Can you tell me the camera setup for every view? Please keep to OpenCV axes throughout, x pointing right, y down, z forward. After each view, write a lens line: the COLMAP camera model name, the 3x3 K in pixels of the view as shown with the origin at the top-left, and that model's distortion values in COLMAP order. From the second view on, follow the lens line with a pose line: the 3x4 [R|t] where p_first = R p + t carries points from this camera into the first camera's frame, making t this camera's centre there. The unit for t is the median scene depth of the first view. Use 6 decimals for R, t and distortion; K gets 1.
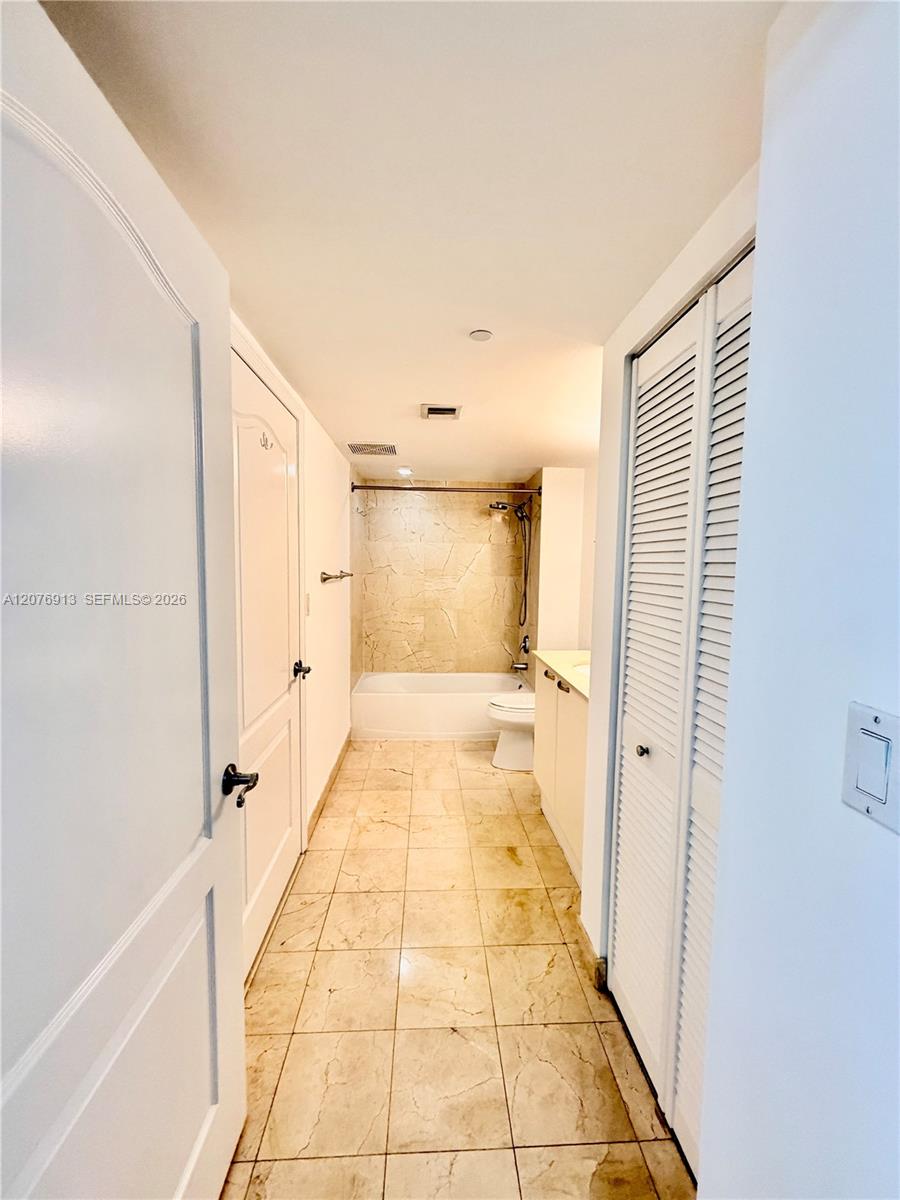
lens RADIAL K [[477.3, 0, 449.4], [0, 477.3, 597.8], [0, 0, 1]] dist [-0.000534, -0.000103]
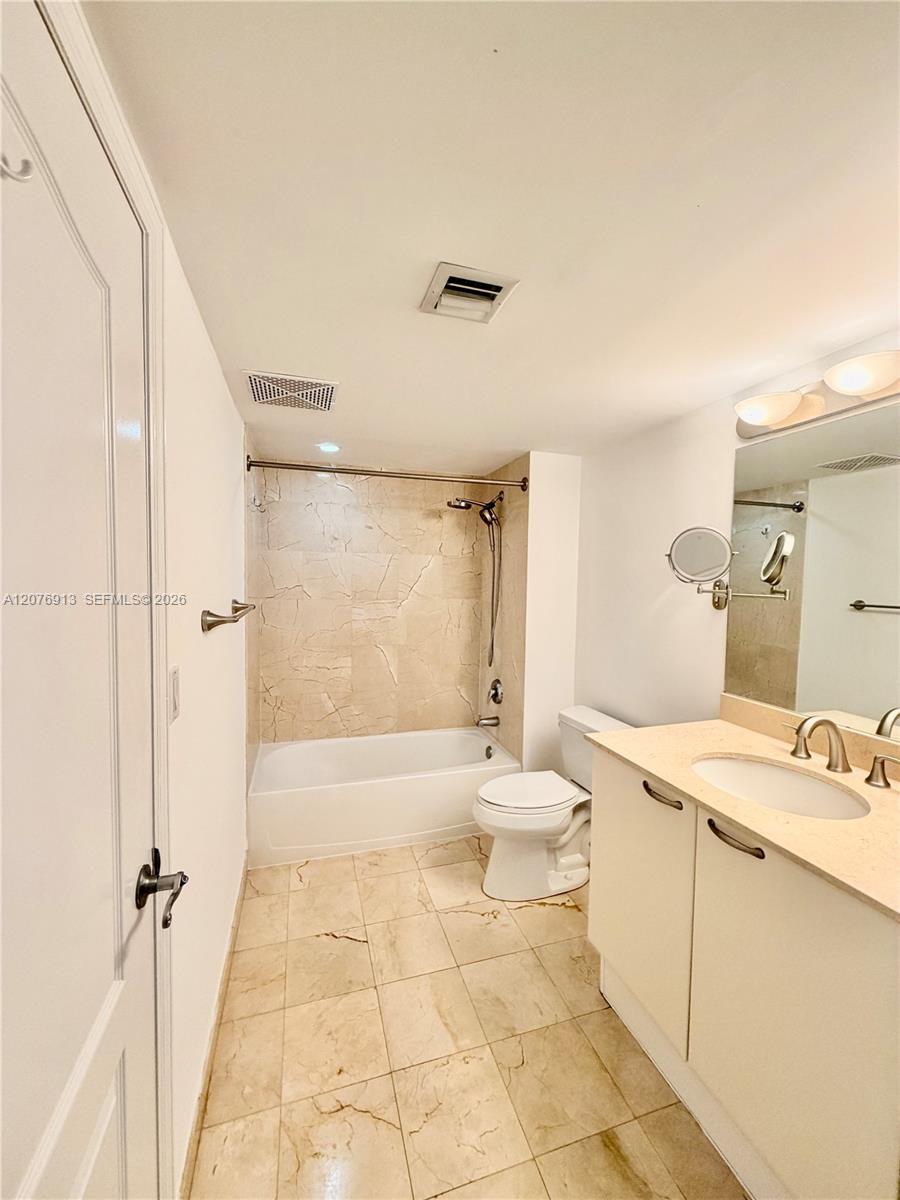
lens RADIAL K [[477.3, 0, 449.4], [0, 477.3, 597.8], [0, 0, 1]] dist [-0.000534, -0.000103]
pose [[0.969111, -0.011538, 0.246354, -0.101919], [0.017078, 0.999647, -0.020366, -0.037888], [-0.246032, 0.023945, 0.968966, 0.328736]]
